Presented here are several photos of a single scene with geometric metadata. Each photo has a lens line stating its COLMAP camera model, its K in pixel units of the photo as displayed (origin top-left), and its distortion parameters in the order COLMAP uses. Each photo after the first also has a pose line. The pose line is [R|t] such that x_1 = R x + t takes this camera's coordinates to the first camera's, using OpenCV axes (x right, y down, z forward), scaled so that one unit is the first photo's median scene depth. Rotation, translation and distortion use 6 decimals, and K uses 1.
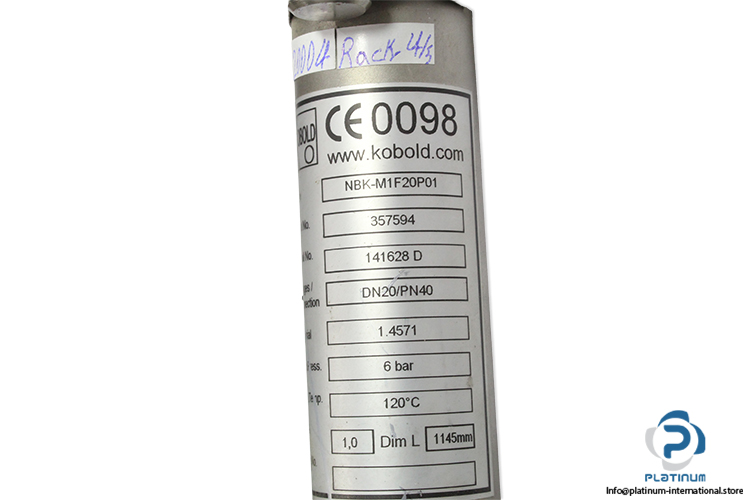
lens RADIAL K [[1462.3, 0, 375.1], [0, 1462.3, 244.3], [0, 0, 1]] dist [0.308549, 0.000000]
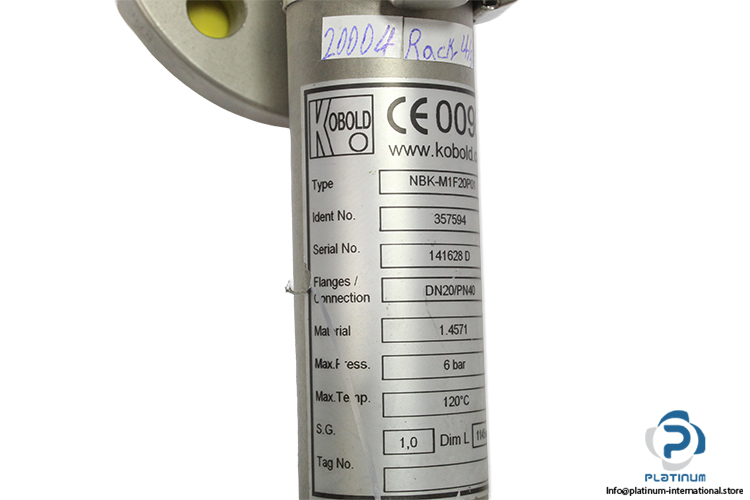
lens RADIAL K [[1462.3, 0, 375.1], [0, 1462.3, 256.3], [0, 0, 1]] dist [0.308549, 0.000000]
pose [[0.683131, 0.054325, 0.728273, -0.749860], [-0.060360, 0.998017, -0.017827, 0.029718], [-0.727797, -0.031780, 0.685055, 0.348460]]
